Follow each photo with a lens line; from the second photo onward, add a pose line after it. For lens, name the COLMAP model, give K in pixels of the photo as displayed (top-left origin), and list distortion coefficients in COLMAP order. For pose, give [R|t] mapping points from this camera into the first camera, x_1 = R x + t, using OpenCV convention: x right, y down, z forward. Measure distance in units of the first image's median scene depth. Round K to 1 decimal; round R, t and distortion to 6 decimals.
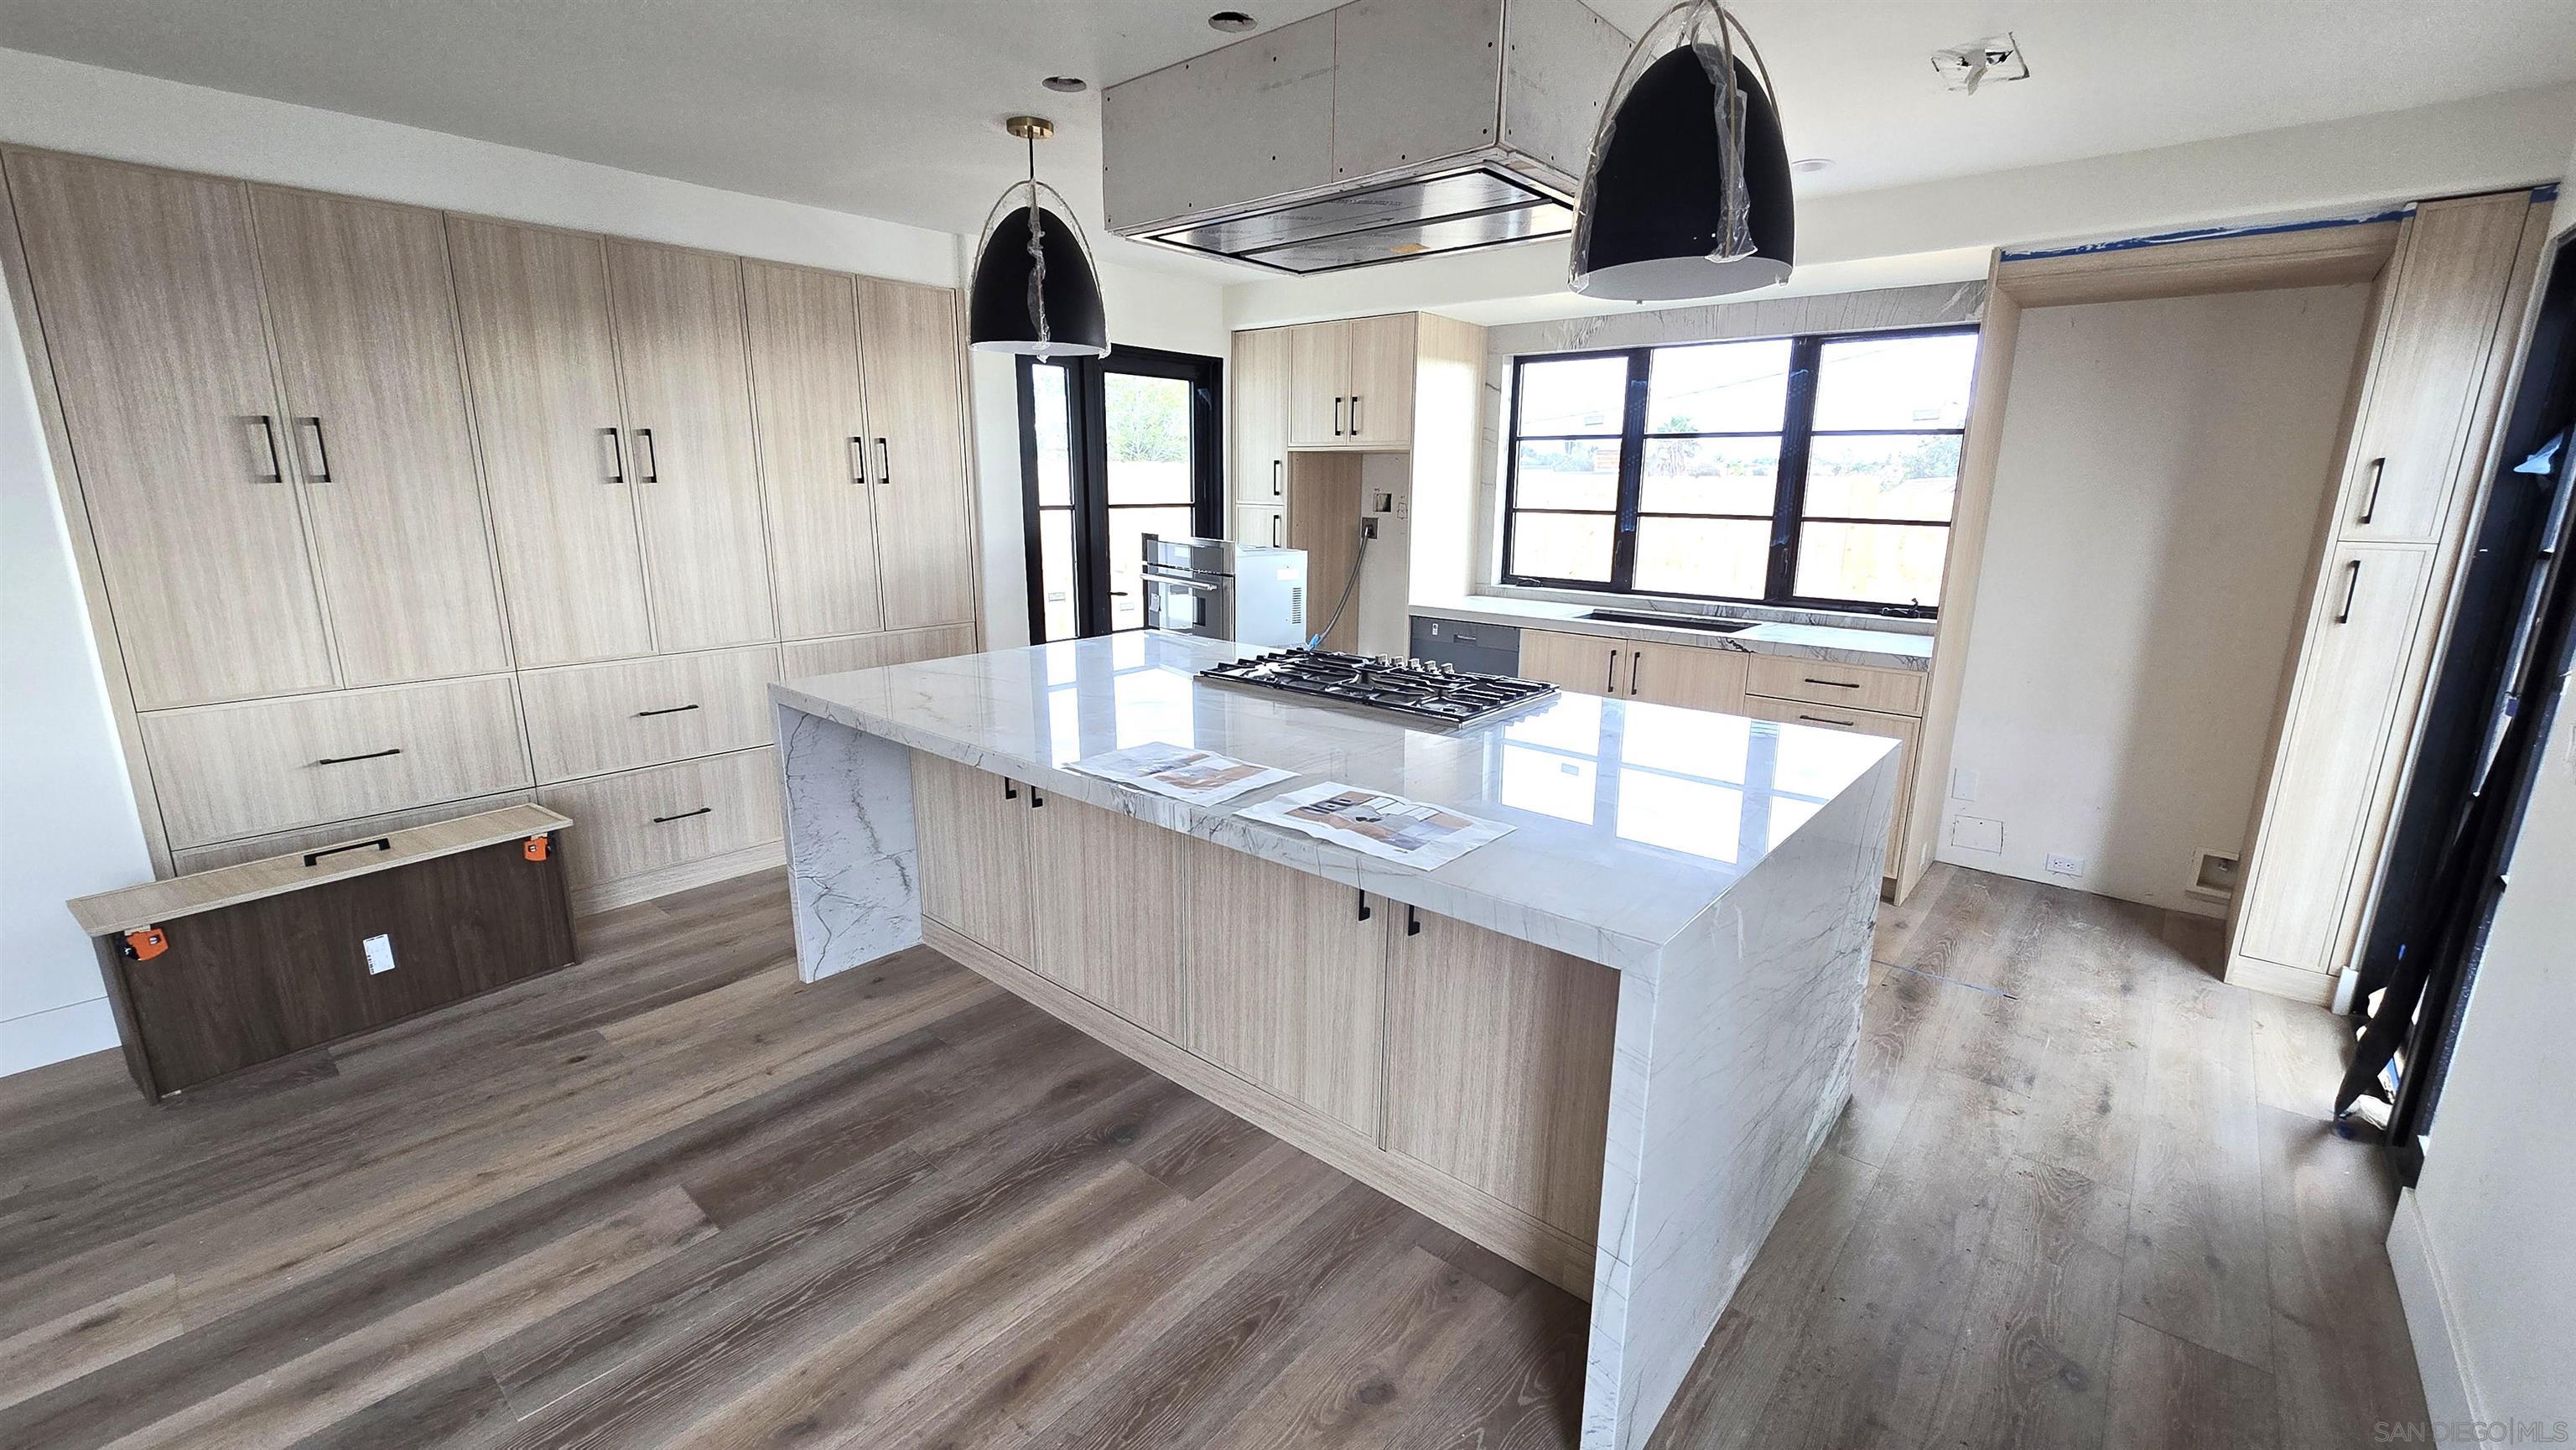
lens RADIAL K [[1048.2, 0, 1308.8], [0, 1048.2, 728.7], [0, 0, 1]] dist [-0.001130, 0.000085]
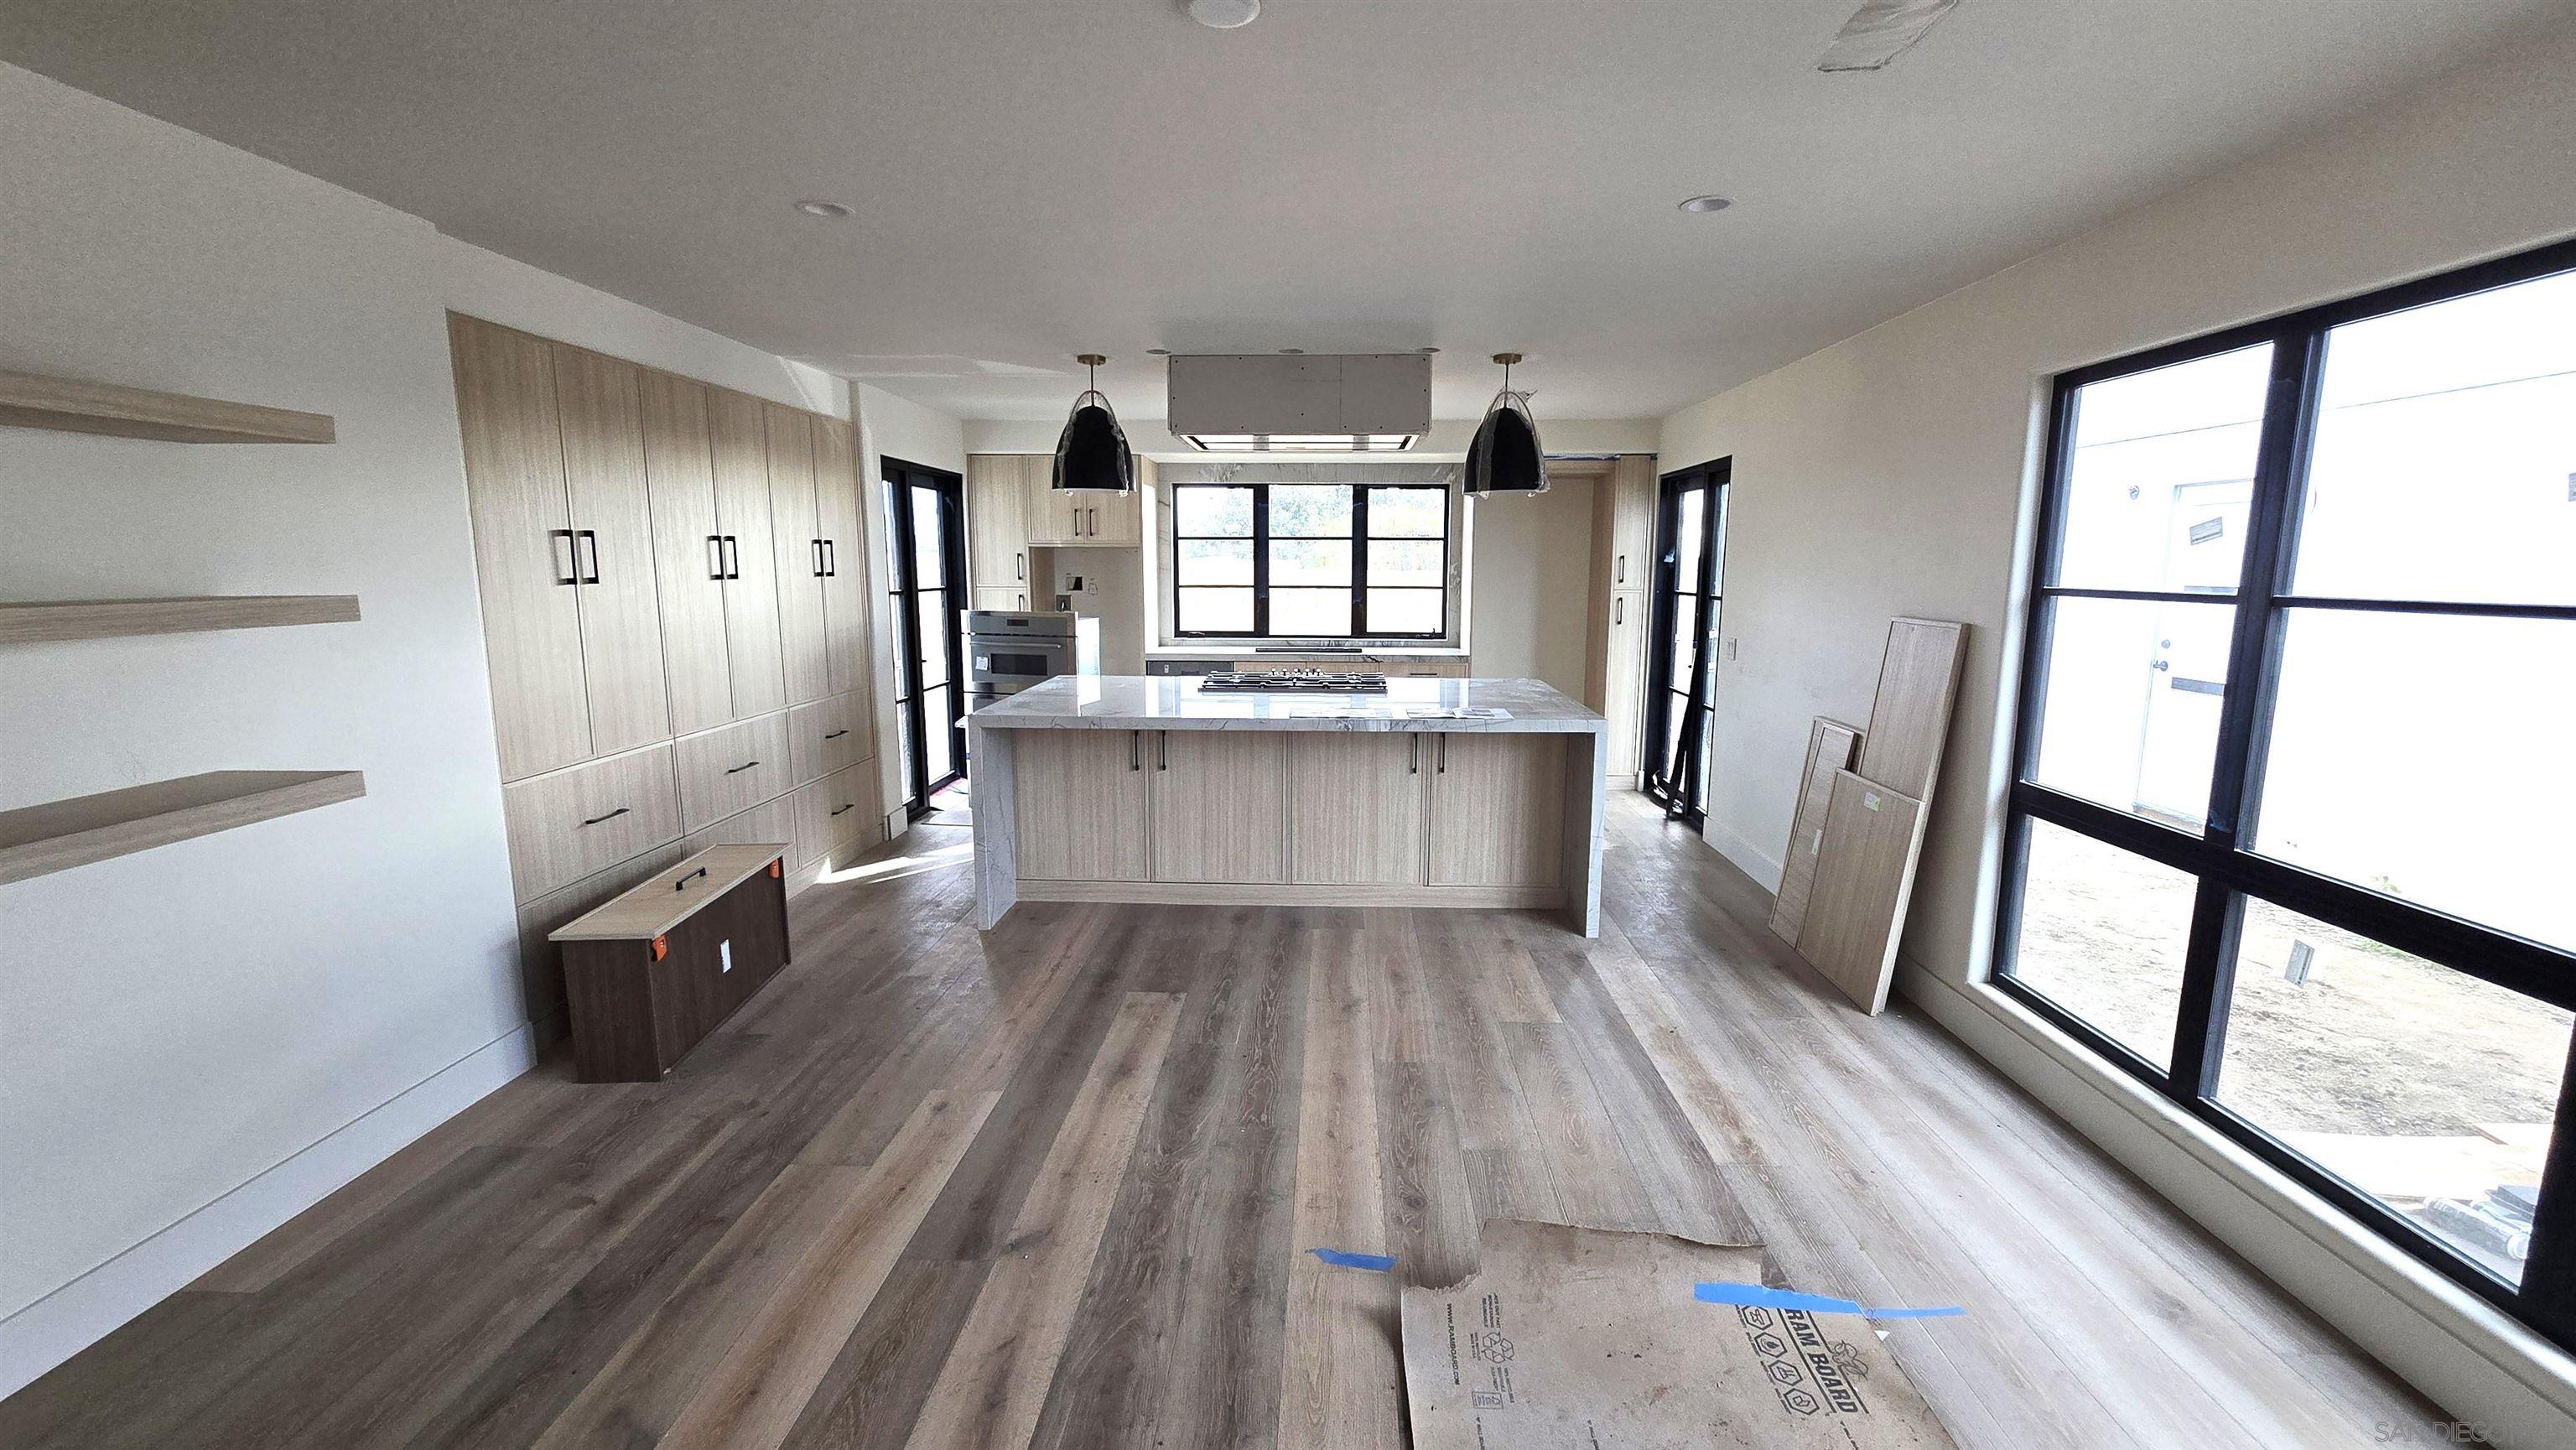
lens RADIAL K [[1048.2, 0, 1299.5], [0, 1048.2, 727.7], [0, 0, 1]] dist [-0.001130, 0.000085]
pose [[0.784929, -0.104939, 0.610635, -0.921751], [0.148196, 0.988744, -0.020578, 0.062811], [-0.601602, 0.106646, 0.791645, -0.364784]]
